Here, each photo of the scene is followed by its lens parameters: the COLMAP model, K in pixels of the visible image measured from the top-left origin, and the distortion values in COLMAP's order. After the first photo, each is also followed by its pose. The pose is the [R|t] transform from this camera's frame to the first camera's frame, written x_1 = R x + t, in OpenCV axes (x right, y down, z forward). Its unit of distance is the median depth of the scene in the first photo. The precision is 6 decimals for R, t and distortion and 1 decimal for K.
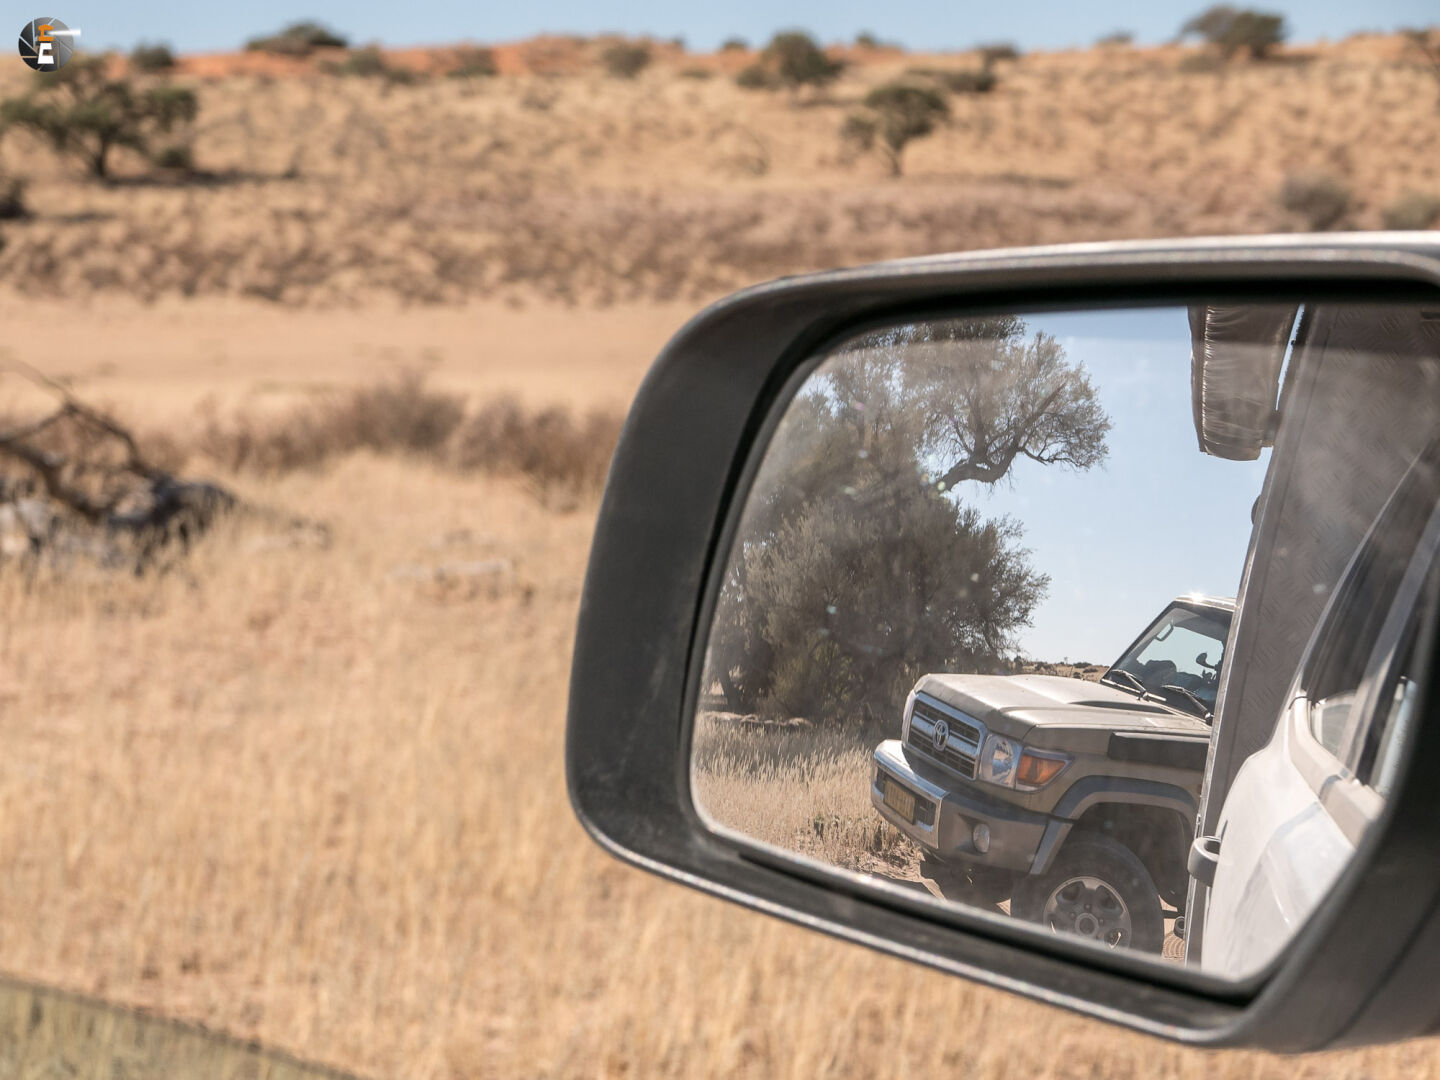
lens RADIAL K [[4895.7, 0, 719.7], [0, 4895.7, 535.2], [0, 0, 1]] dist [0.141489, 0.000000]
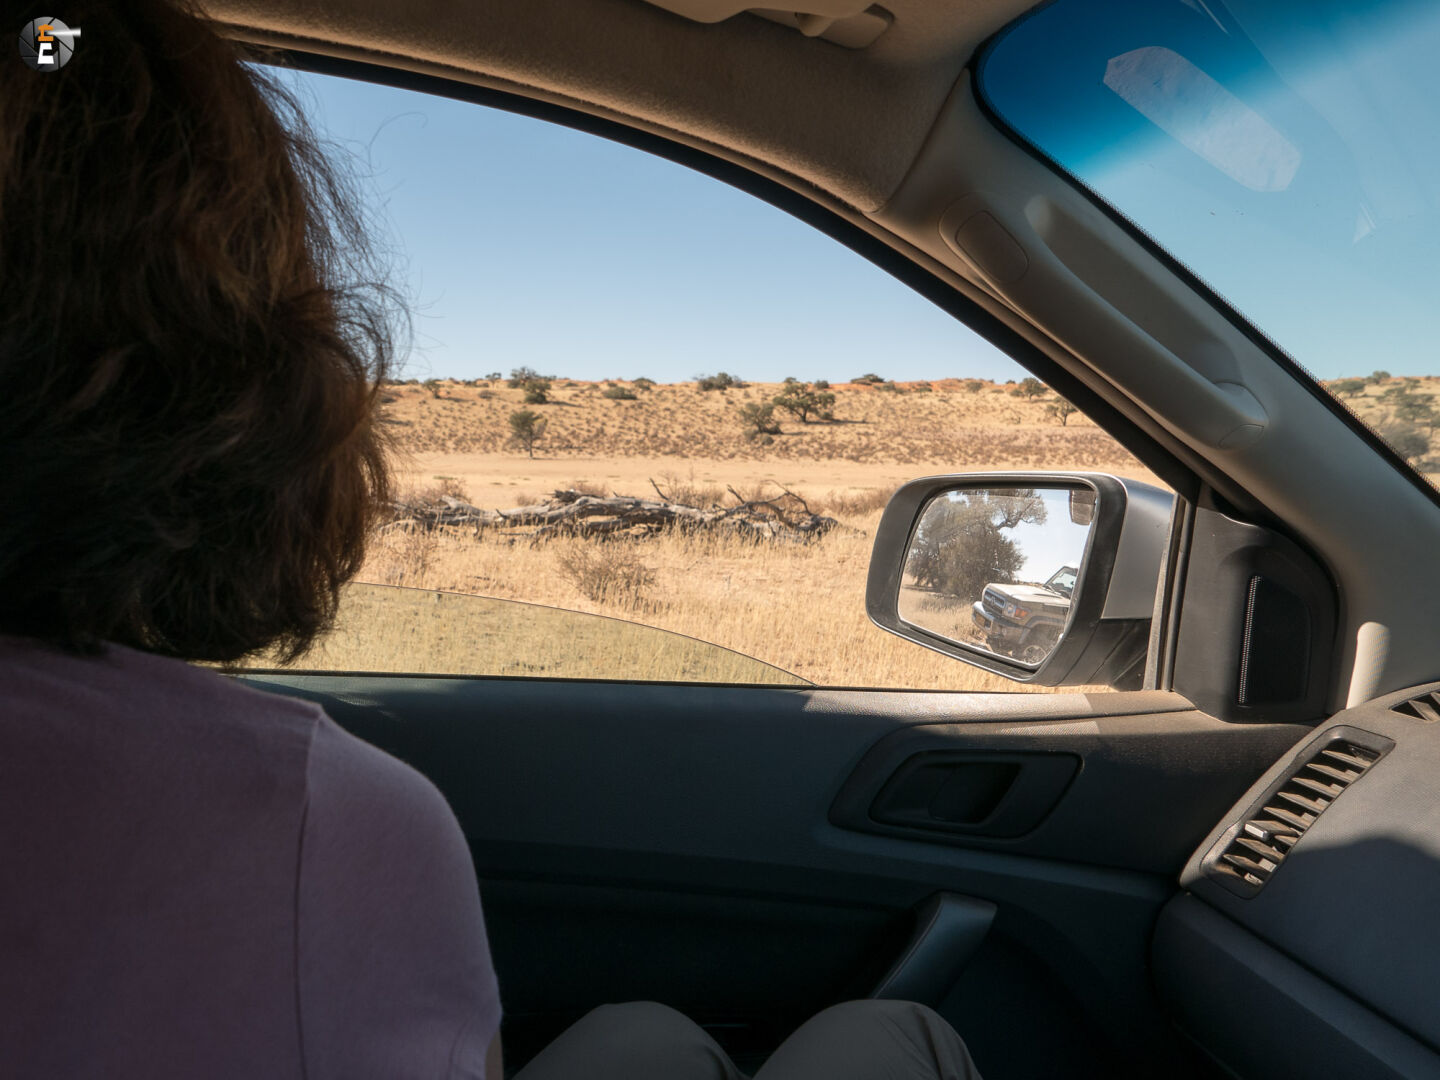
lens RADIAL K [[4895.7, 0, 720.0], [0, 4895.7, 540.9], [0, 0, 1]] dist [0.141489, 0.000000]
pose [[0.938443, 0.041324, -0.342954, 0.933023], [-0.037326, 0.999136, 0.018251, -0.051285], [0.343412, -0.004326, 0.939175, -2.051549]]
